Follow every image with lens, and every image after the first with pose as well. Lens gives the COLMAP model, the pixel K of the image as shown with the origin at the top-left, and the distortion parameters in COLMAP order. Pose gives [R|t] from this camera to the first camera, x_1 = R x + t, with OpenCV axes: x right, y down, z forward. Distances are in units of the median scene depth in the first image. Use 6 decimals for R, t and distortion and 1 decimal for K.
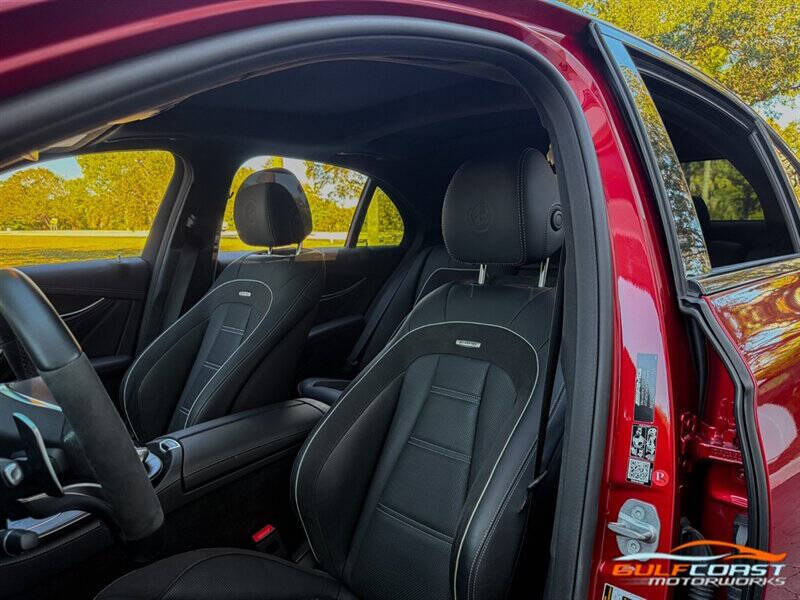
lens RADIAL K [[622.9, 0, 400.0], [0, 622.9, 300.0], [0, 0, 1]] dist [0.087965, -0.133188]
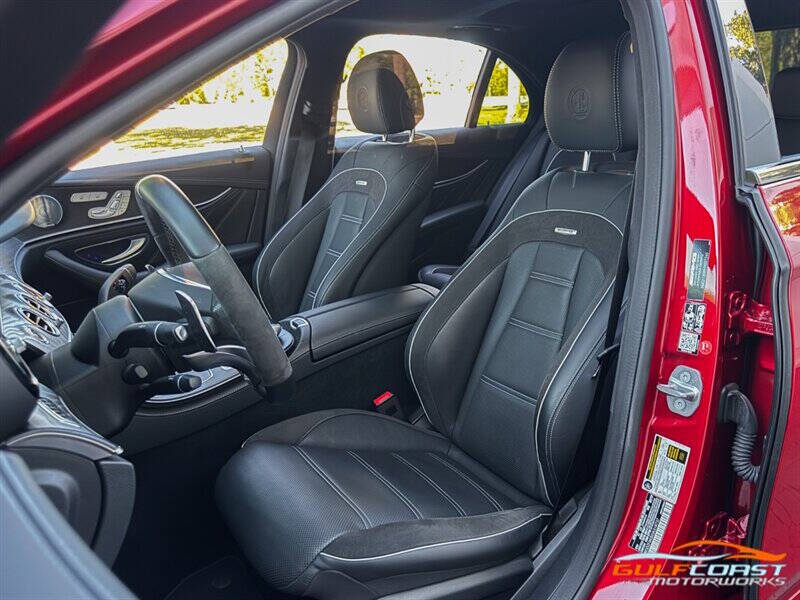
lens RADIAL K [[472.3, 0, 400.0], [0, 472.3, 300.0], [0, 0, 1]] dist [0.039125, -0.000725]
pose [[0.994006, 0.004891, -0.109216, -0.089218], [0.017086, 0.979774, 0.199377, 0.022101], [0.107982, -0.200048, 0.973818, 0.192204]]
